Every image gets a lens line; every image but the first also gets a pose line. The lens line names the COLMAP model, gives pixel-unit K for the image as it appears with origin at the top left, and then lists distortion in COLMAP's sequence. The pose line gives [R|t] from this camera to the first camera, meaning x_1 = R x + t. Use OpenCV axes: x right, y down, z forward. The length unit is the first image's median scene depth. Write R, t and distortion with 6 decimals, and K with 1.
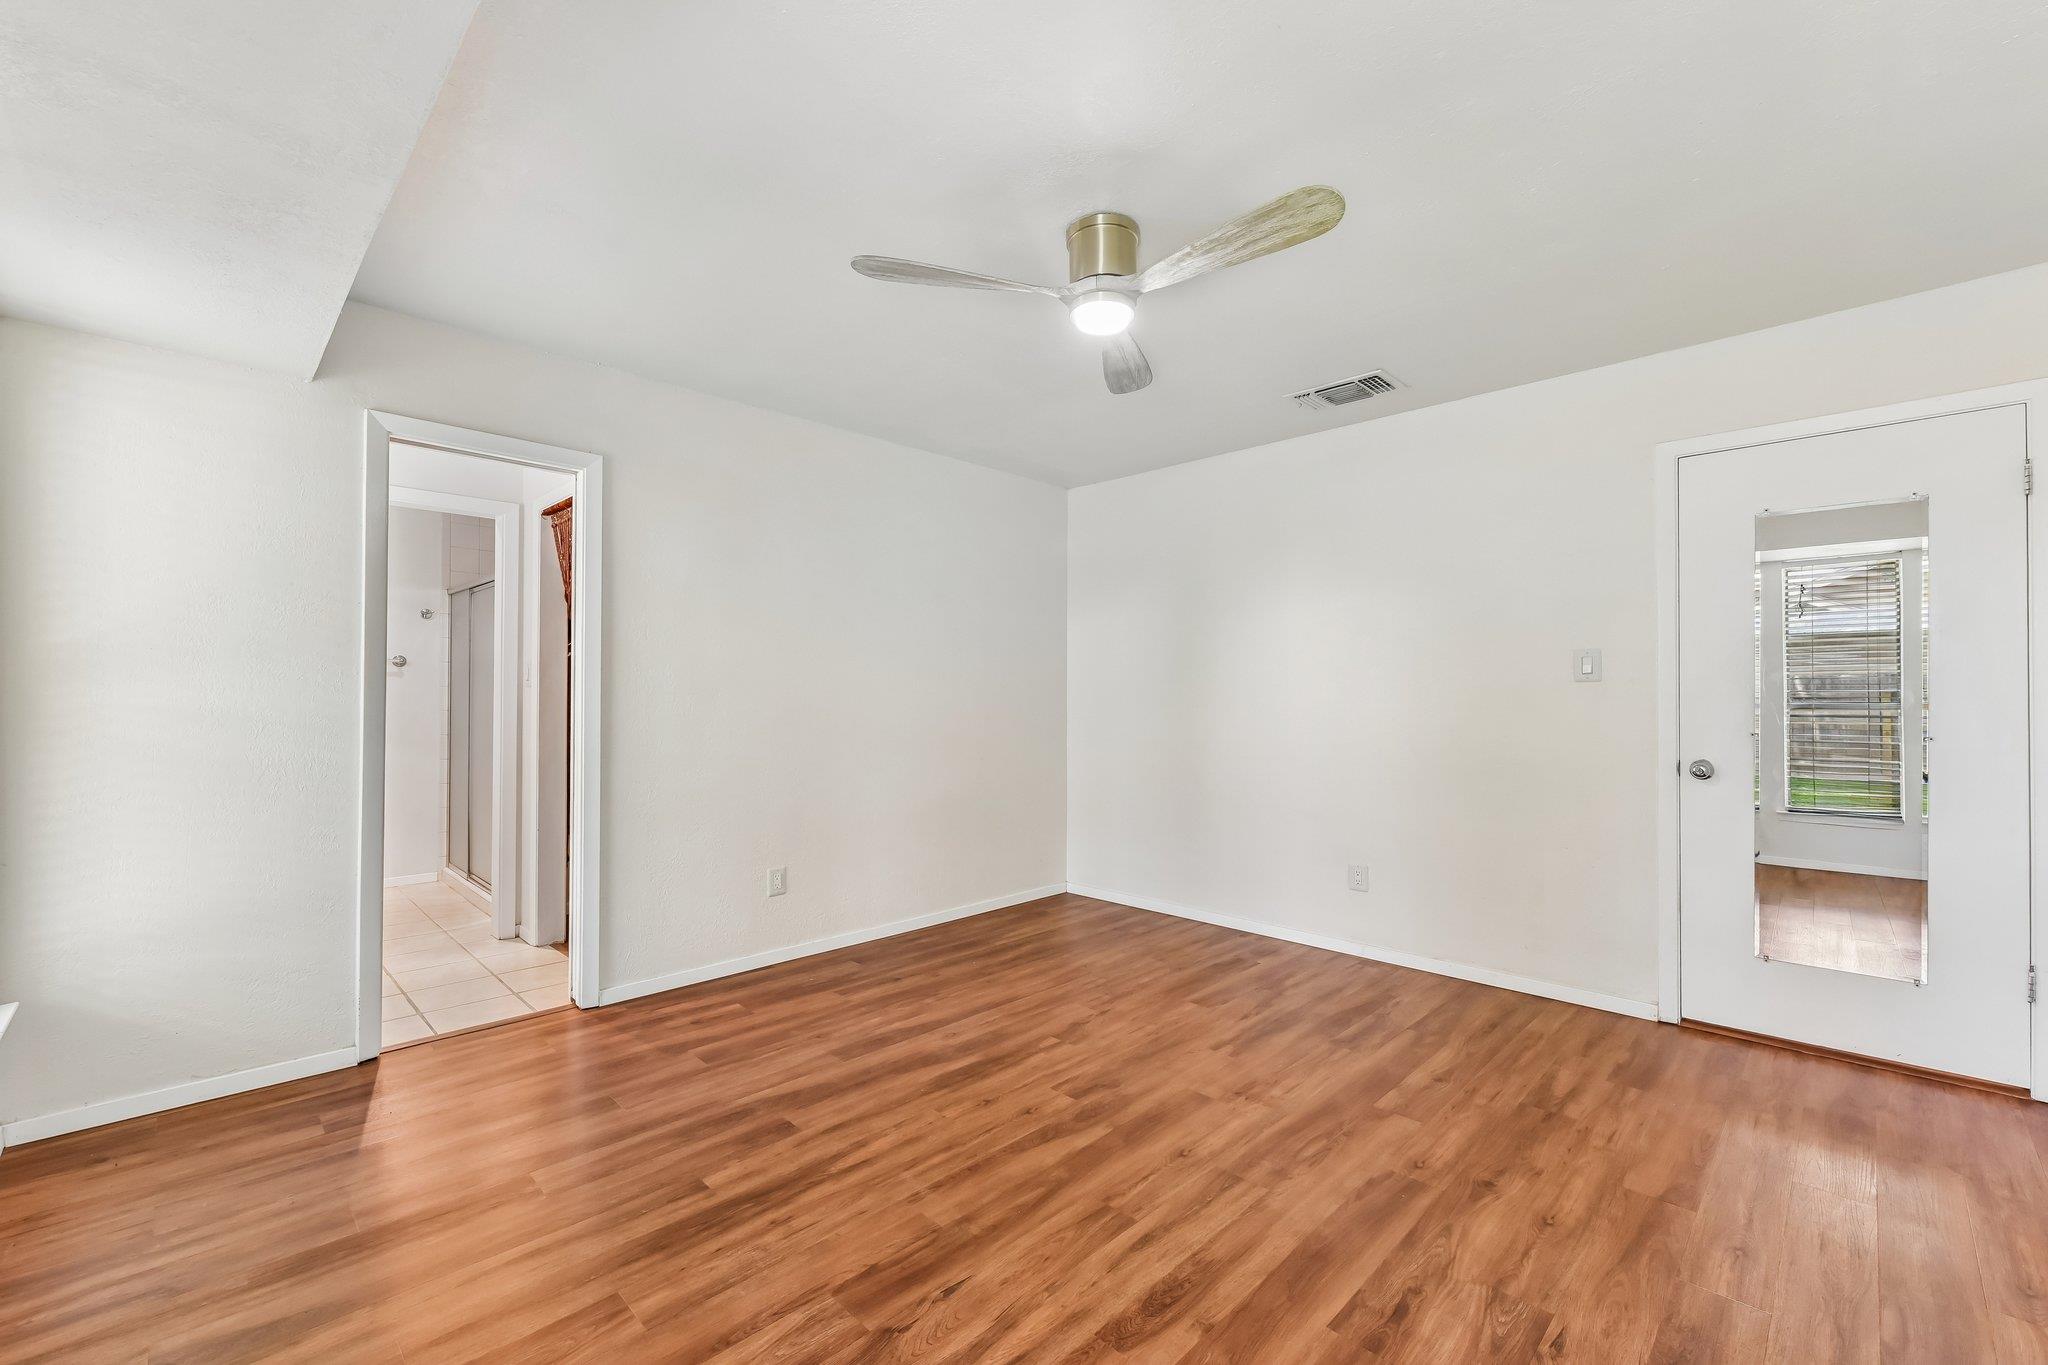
lens RADIAL K [[839.2, 0, 1033.0], [0, 839.2, 684.5], [0, 0, 1]] dist [-0.000020, -0.000928]
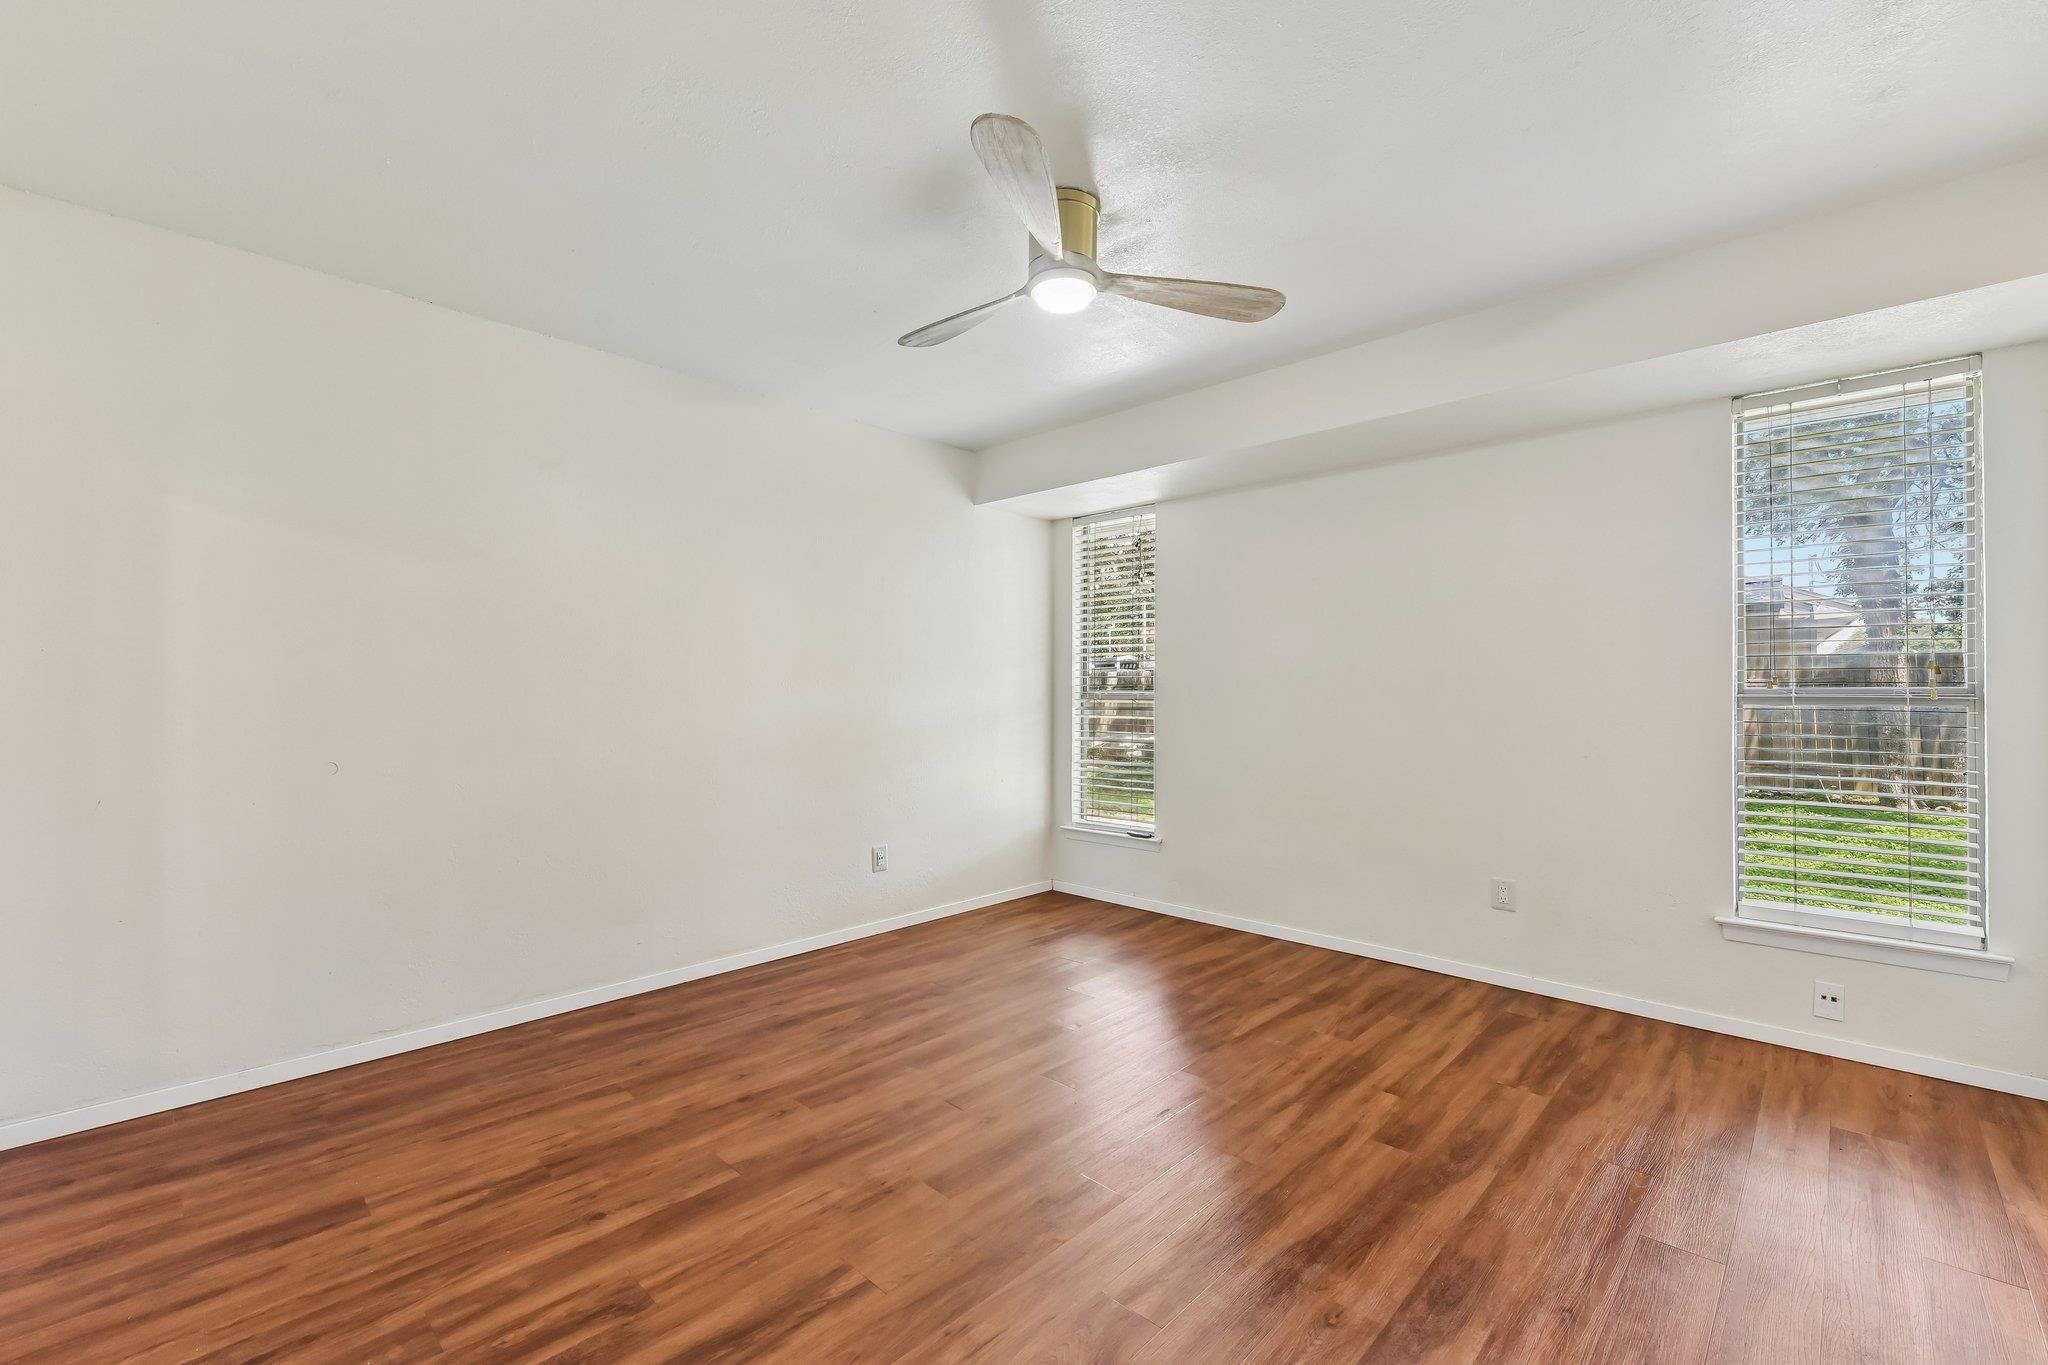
lens RADIAL K [[839.2, 0, 1033.0], [0, 839.2, 684.5], [0, 0, 1]] dist [-0.000020, -0.000928]
pose [[-0.999860, -0.000525, -0.016718, 0.128265], [-0.000043, 0.999585, -0.028803, 0.032854], [0.016727, -0.028798, -0.999445, 1.911251]]
